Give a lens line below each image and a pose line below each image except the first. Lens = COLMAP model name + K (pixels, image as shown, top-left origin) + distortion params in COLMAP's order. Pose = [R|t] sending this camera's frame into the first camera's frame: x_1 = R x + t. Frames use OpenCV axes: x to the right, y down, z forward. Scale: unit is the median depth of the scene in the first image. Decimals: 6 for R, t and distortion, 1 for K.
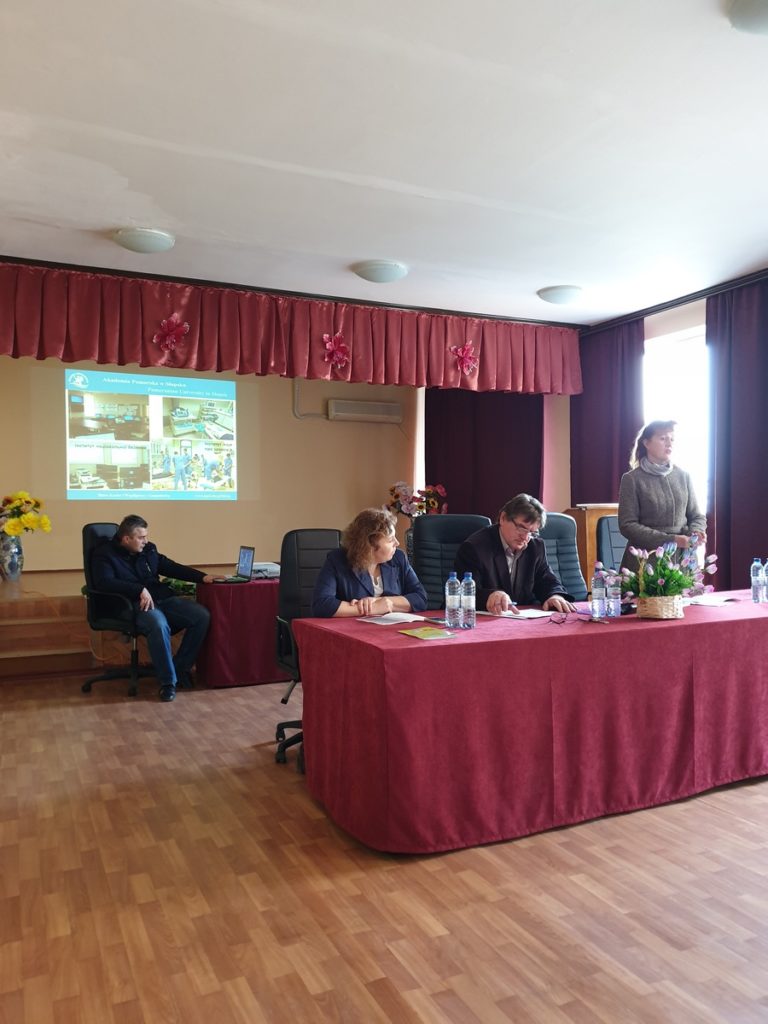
lens RADIAL K [[787.9, 0, 379.4], [0, 787.9, 538.6], [0, 0, 1]] dist [0.116155, -0.248696]
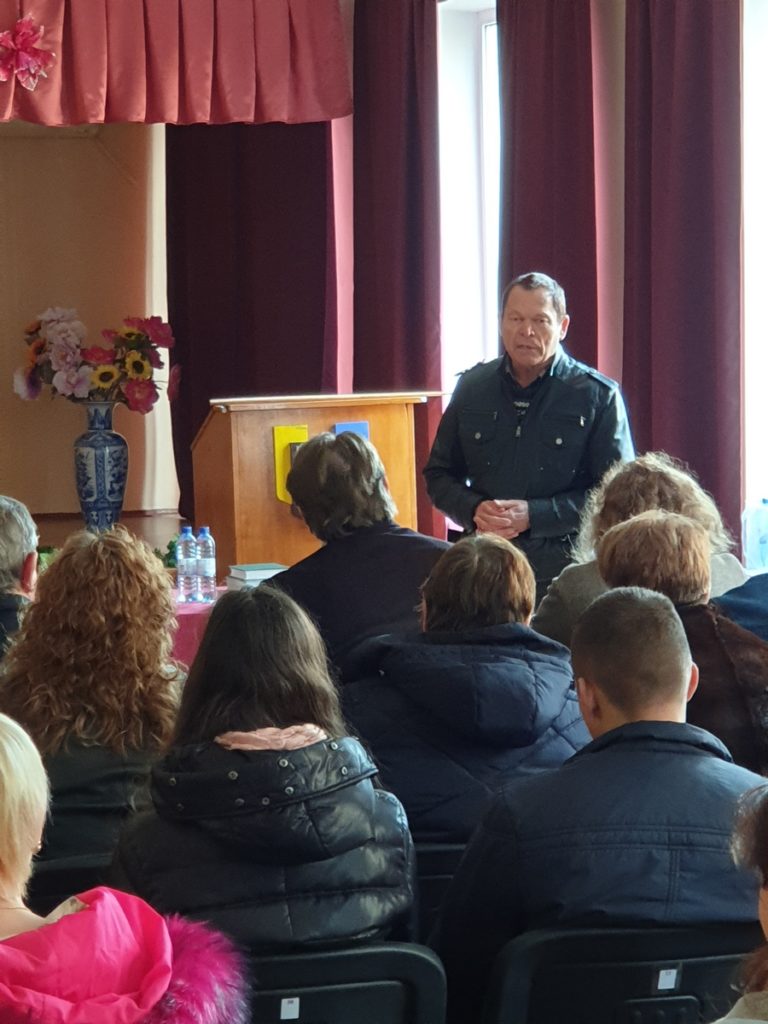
lens RADIAL K [[3471.0, 0, 382.9], [0, 3471.0, 538.8], [0, 0, 1]] dist [-0.107408, 5.632227]
pose [[0.992152, -0.002488, -0.125016, 0.569566], [0.007434, 0.999207, 0.039113, -0.038532], [0.124820, -0.039735, 0.991383, -0.906964]]
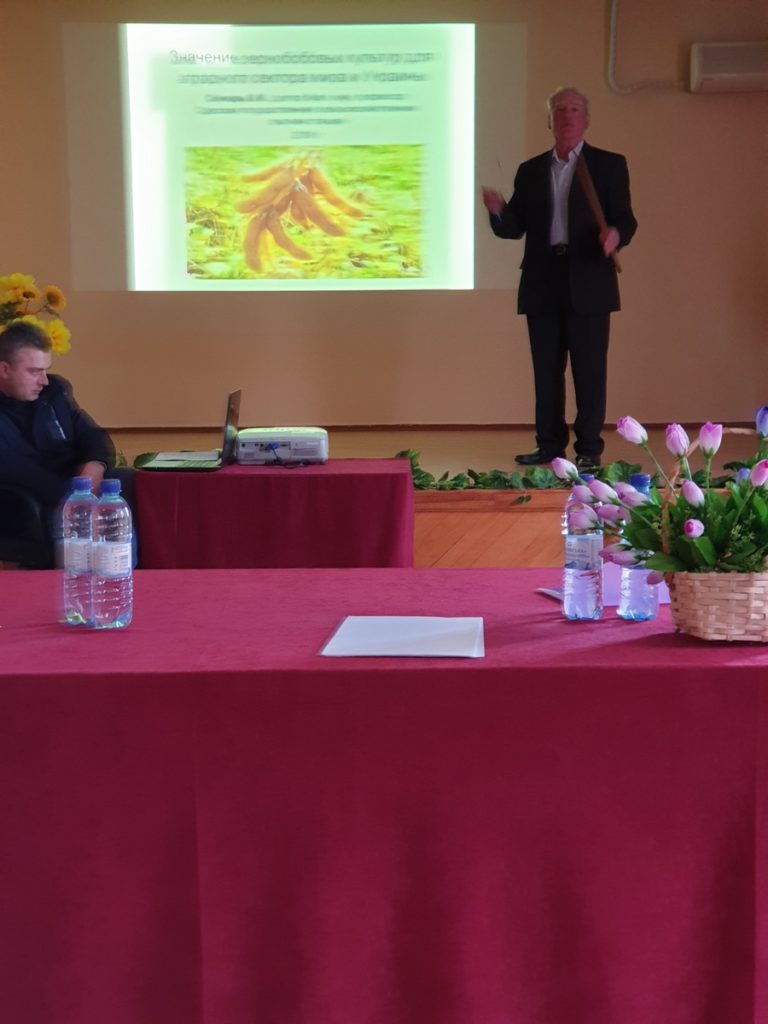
lens RADIAL K [[1613.0, 0, 384.0], [0, 1613.0, 512.0], [0, 0, 1]] dist [0.096991, -0.008157]
pose [[0.906042, 0.047197, -0.420547, 0.257825], [-0.009430, 0.995766, 0.091436, -0.005377], [0.423082, -0.078879, 0.902651, 0.179876]]
